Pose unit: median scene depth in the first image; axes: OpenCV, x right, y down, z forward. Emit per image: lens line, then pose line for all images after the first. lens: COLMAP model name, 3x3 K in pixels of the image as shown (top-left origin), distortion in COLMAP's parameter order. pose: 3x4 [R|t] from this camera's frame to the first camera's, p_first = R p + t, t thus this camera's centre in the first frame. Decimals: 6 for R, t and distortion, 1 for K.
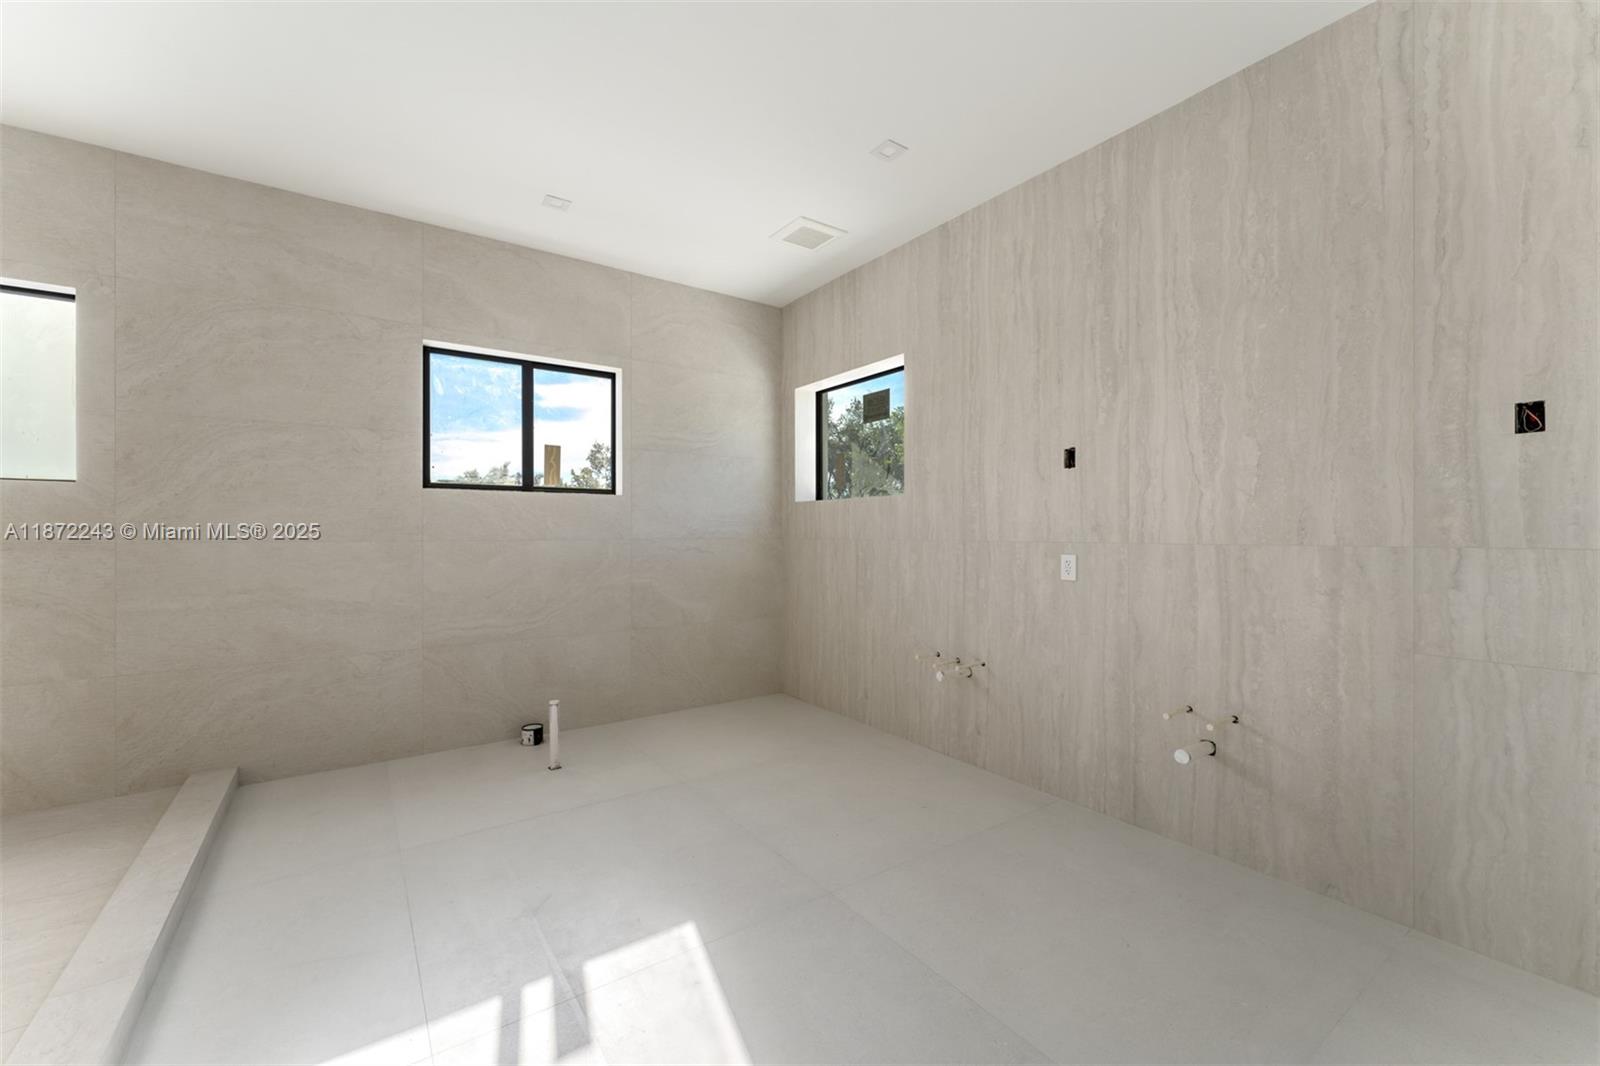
lens RADIAL K [[647.6, 0, 797.6], [0, 647.6, 542.6], [0, 0, 1]] dist [-0.004999, 0.000217]
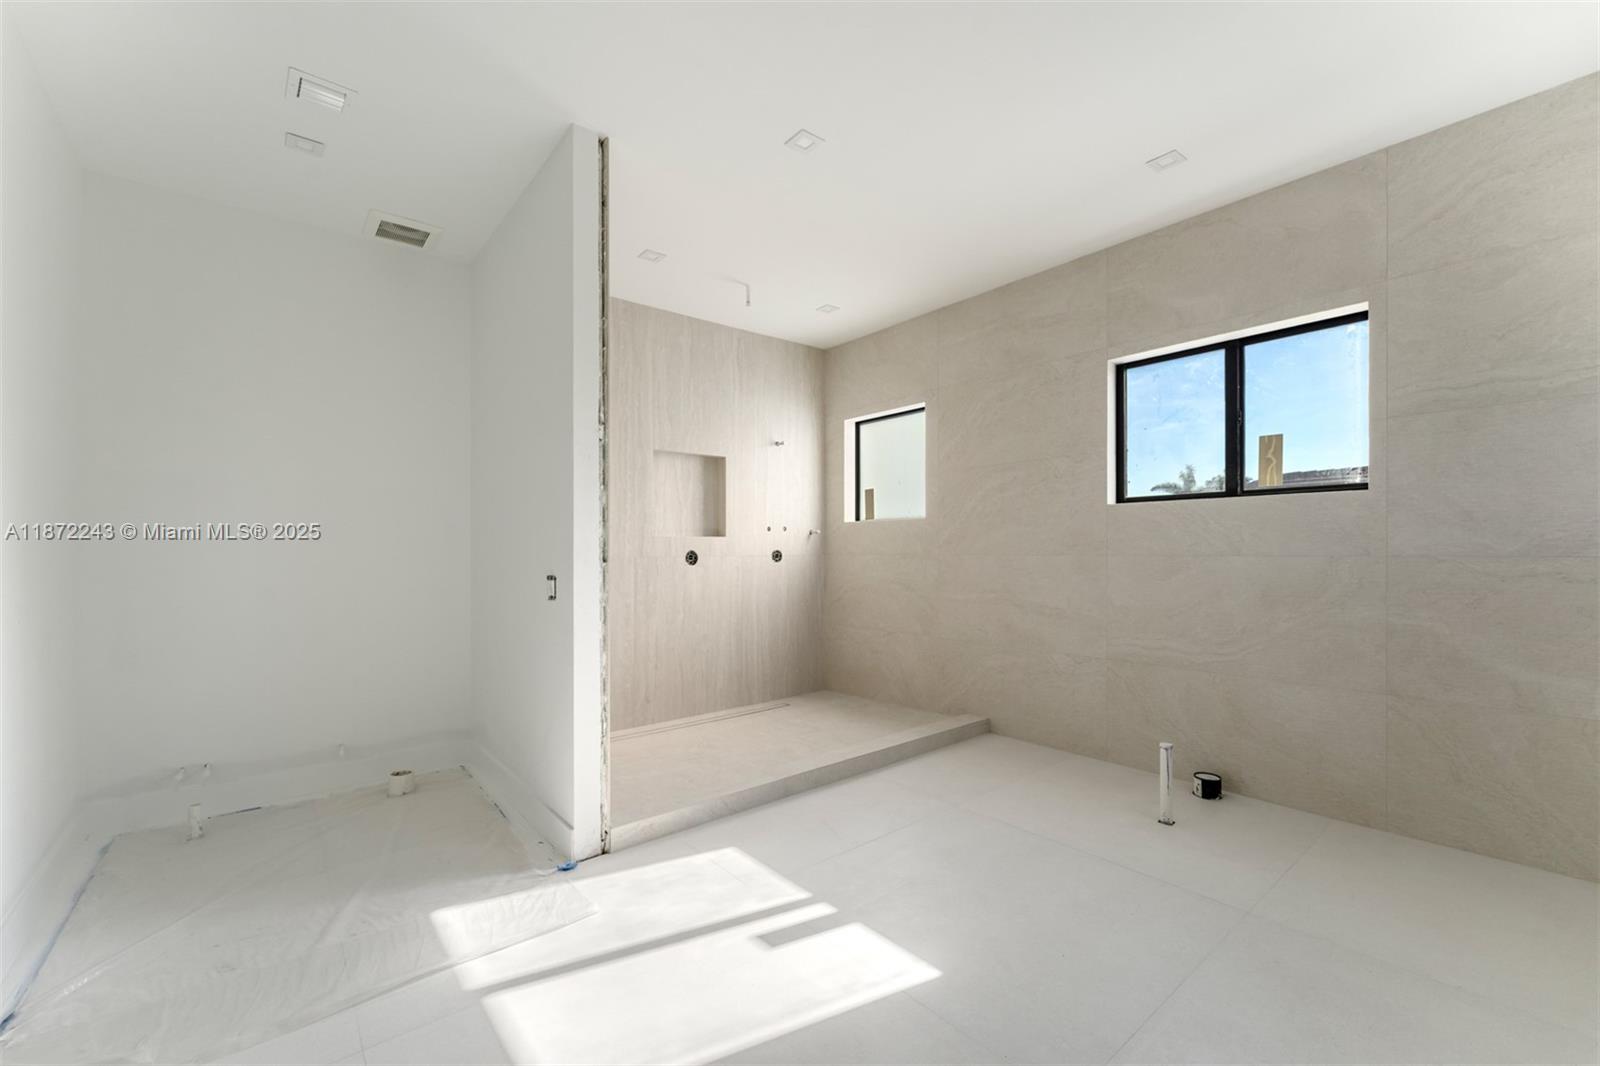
lens RADIAL K [[677.8, 0, 796.8], [0, 677.8, 543.7], [0, 0, 1]] dist [0.009411, 0.000090]
pose [[0.056365, -0.006154, -0.998391, 0.464147], [-0.009120, 0.999936, -0.006678, -0.009024], [0.998369, 0.009482, 0.056305, 0.429372]]
